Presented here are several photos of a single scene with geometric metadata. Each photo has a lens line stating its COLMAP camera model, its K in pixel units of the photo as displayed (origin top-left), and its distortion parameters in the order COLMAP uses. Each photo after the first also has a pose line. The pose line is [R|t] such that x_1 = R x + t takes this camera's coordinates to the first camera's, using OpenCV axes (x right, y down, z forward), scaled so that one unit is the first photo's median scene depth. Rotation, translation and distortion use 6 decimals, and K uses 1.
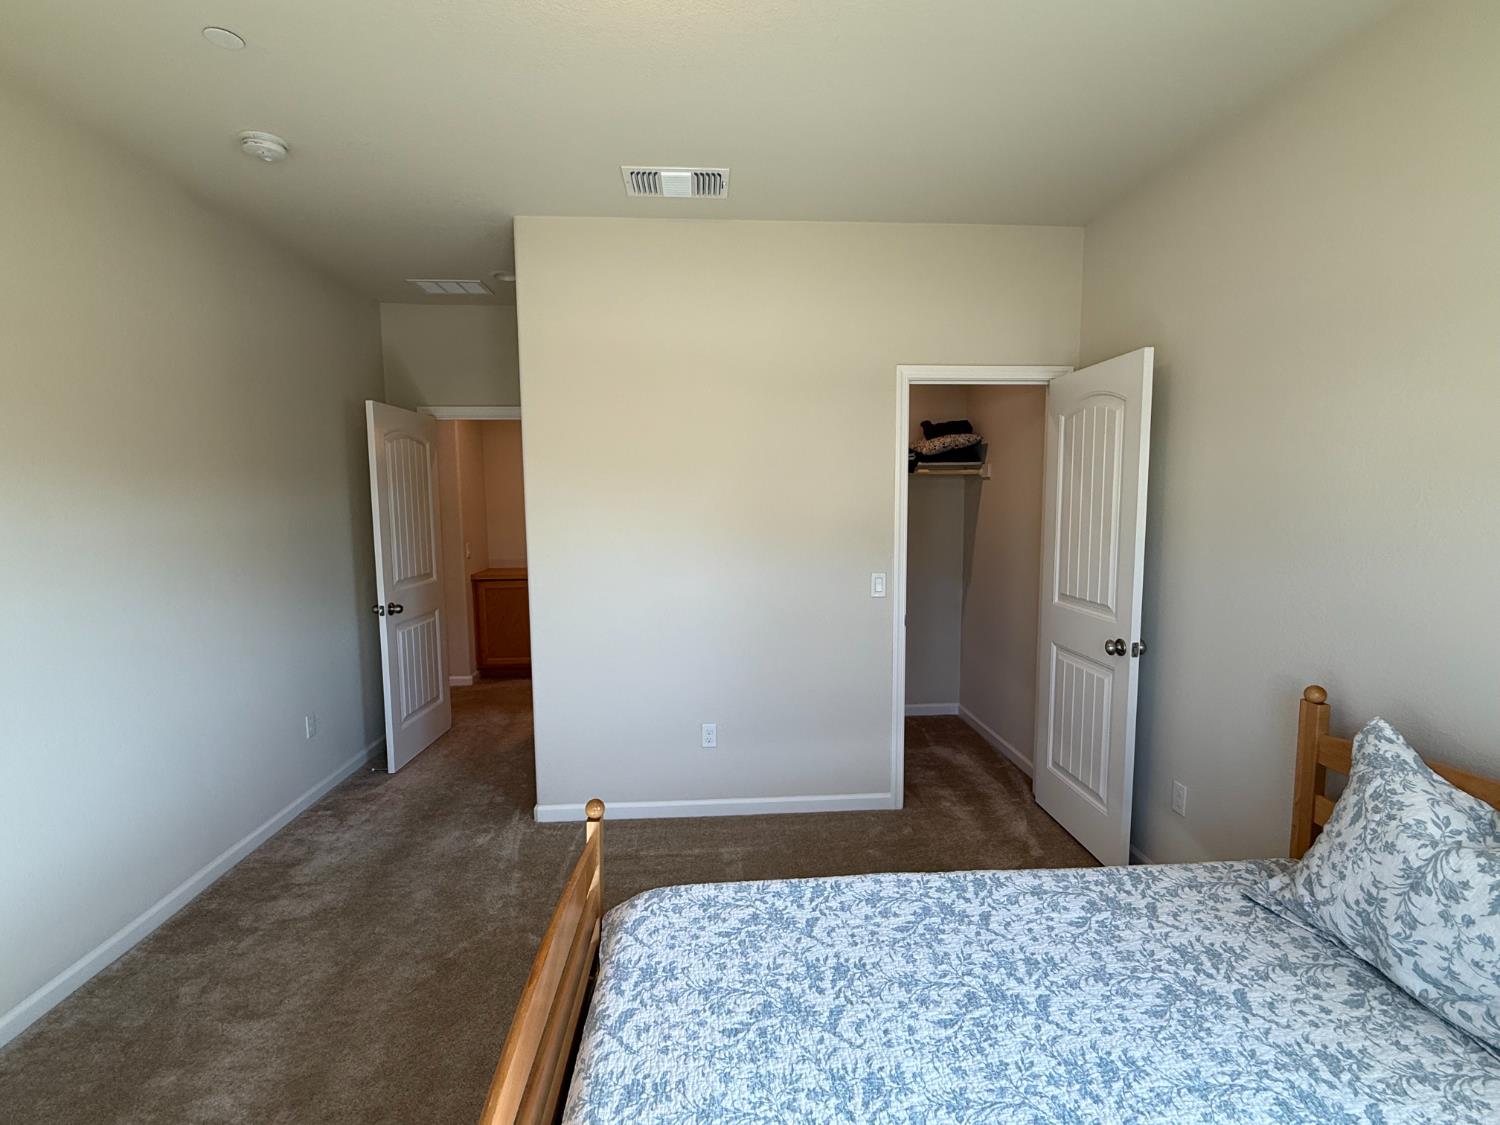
lens RADIAL K [[698.3, 0, 750.0], [0, 698.3, 564.2], [0, 0, 1]] dist [0.000192, -0.000194]
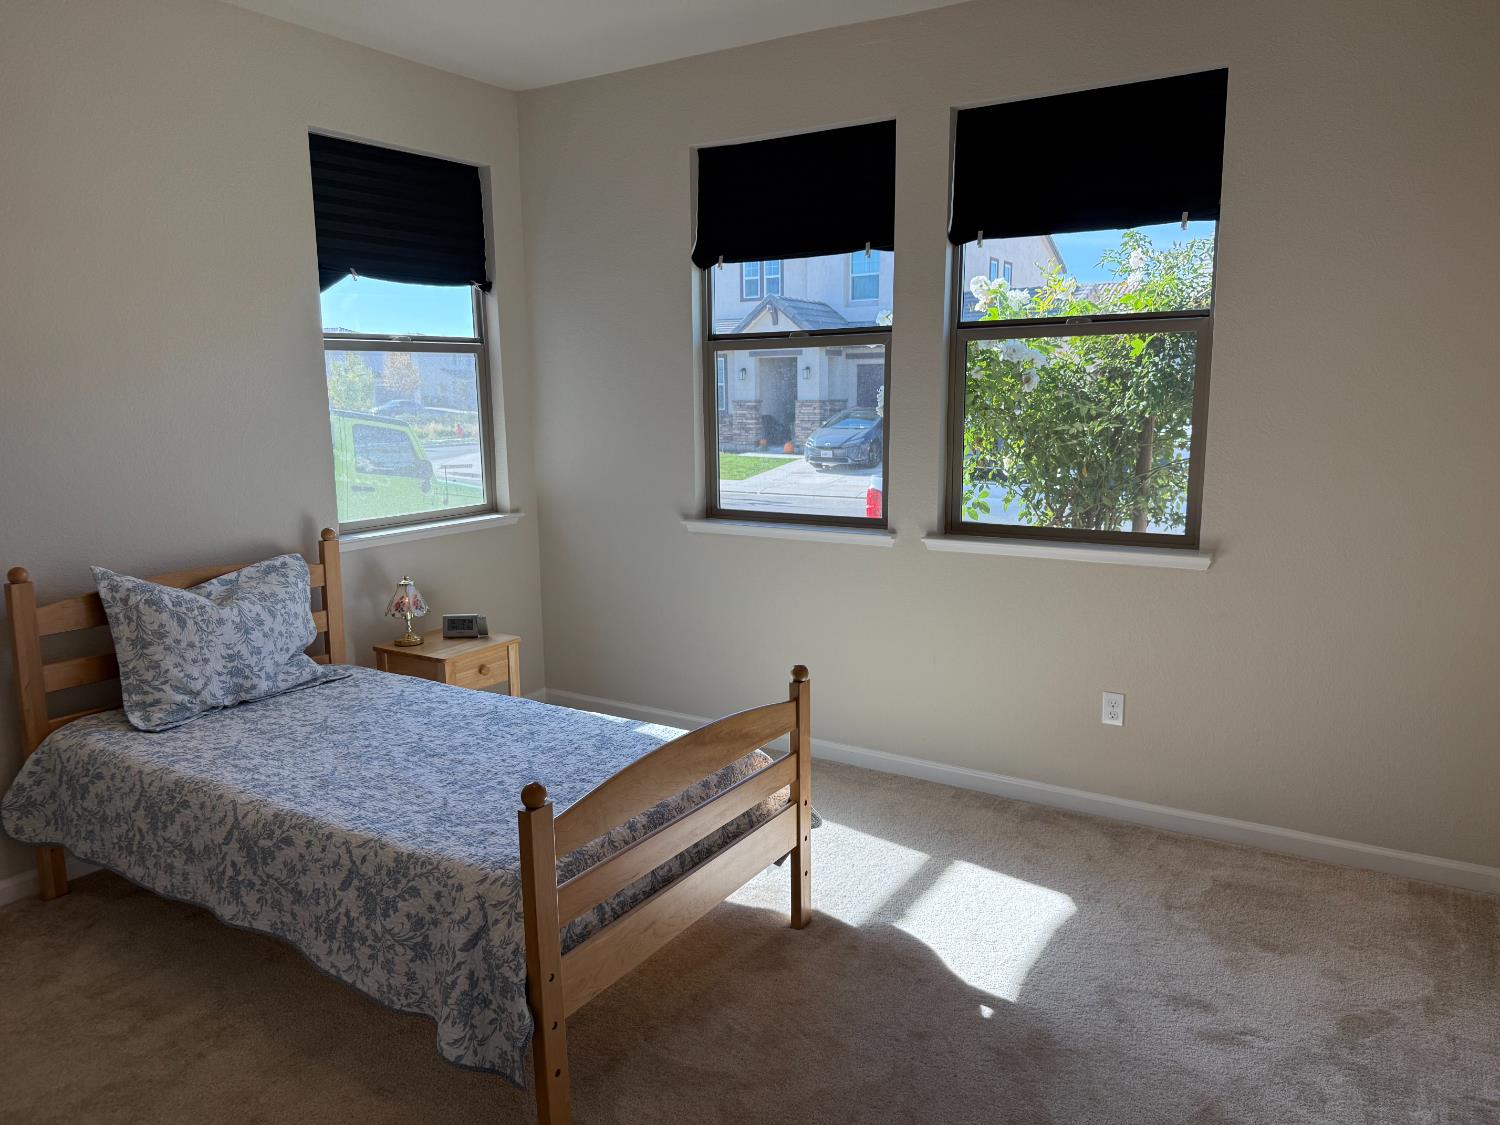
lens RADIAL K [[1069.2, 0, 749.7], [0, 1069.2, 563.6], [0, 0, 1]] dist [0.003176, -0.000292]
pose [[-0.813833, -0.082000, 0.575284, -1.246584], [0.071282, 0.968430, 0.238879, -0.168233], [-0.576710, 0.235415, -0.782295, 2.036905]]
